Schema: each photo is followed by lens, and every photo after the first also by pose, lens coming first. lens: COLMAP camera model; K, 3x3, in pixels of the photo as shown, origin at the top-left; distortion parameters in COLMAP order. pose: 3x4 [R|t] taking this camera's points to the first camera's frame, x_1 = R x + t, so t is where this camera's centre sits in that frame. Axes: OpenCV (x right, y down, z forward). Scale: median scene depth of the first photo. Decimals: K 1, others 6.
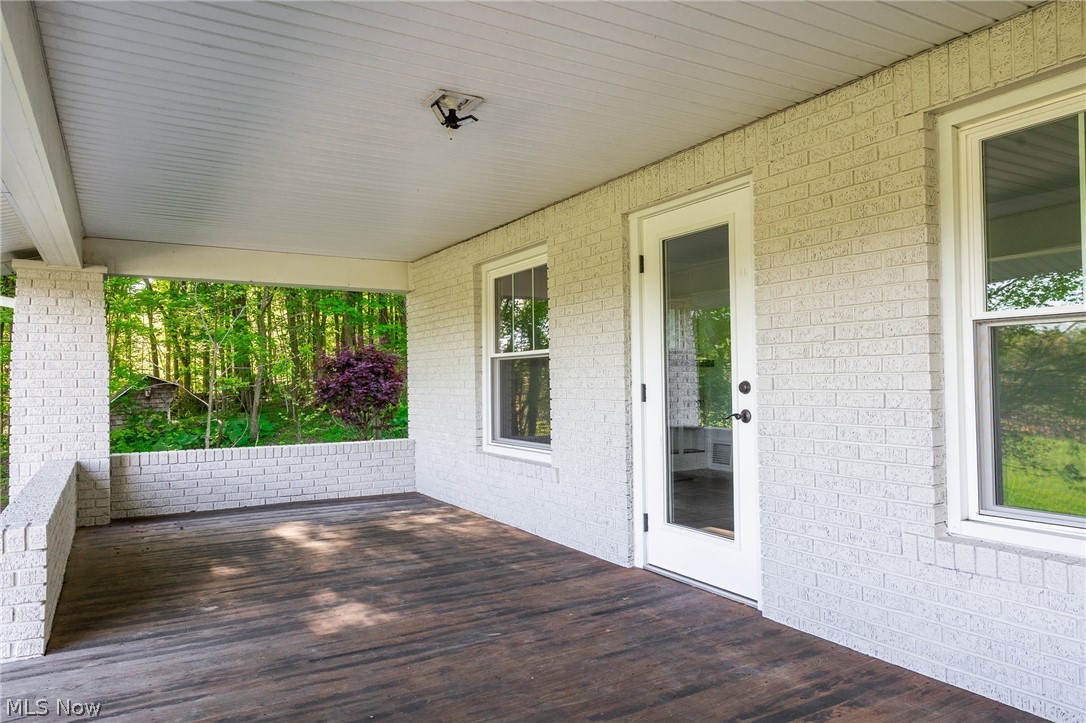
lens RADIAL K [[727.6, 0, 535.7], [0, 727.6, 365.0], [0, 0, 1]] dist [0.001670, 0.004925]
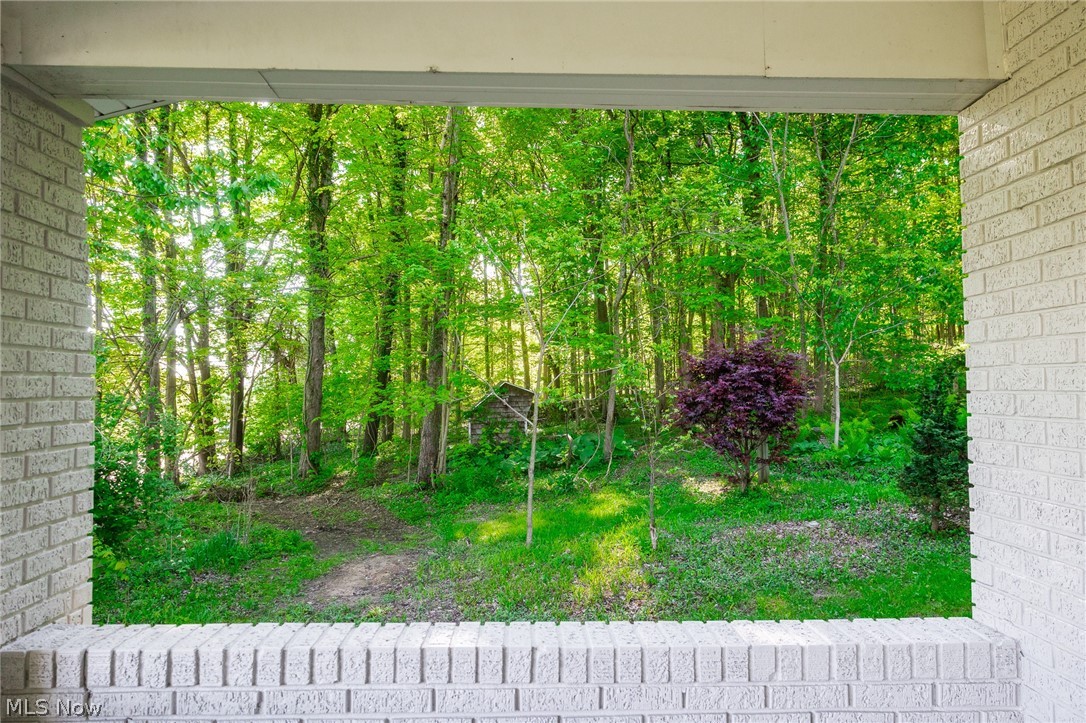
lens RADIAL K [[727.6, 0, 535.7], [0, 727.6, 365.0], [0, 0, 1]] dist [0.001670, 0.004925]
pose [[0.880557, -0.004289, -0.473920, -0.185436], [-0.000559, 0.999949, -0.010087, 0.005378], [0.473939, 0.009147, 0.880510, 0.654301]]
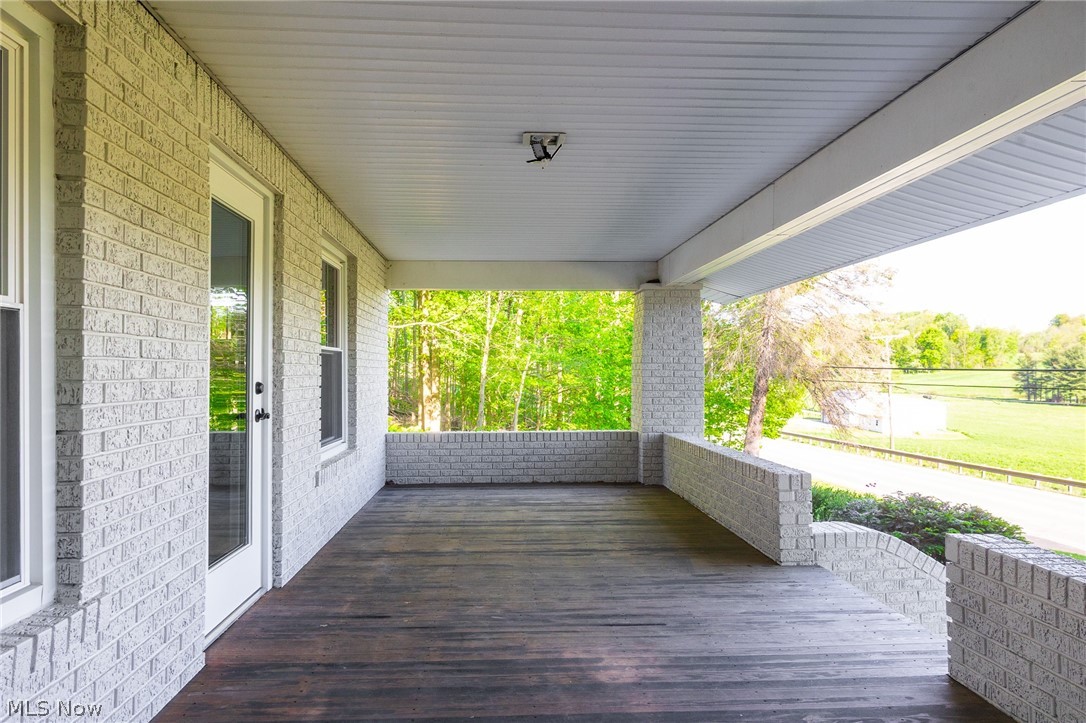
lens RADIAL K [[727.6, 0, 535.7], [0, 727.6, 365.0], [0, 0, 1]] dist [0.001670, 0.004925]
pose [[-0.894049, 0.018726, 0.447577, -0.537218], [0.003653, 0.999397, -0.034516, 0.034726], [-0.447954, -0.029224, -0.893579, 1.762268]]
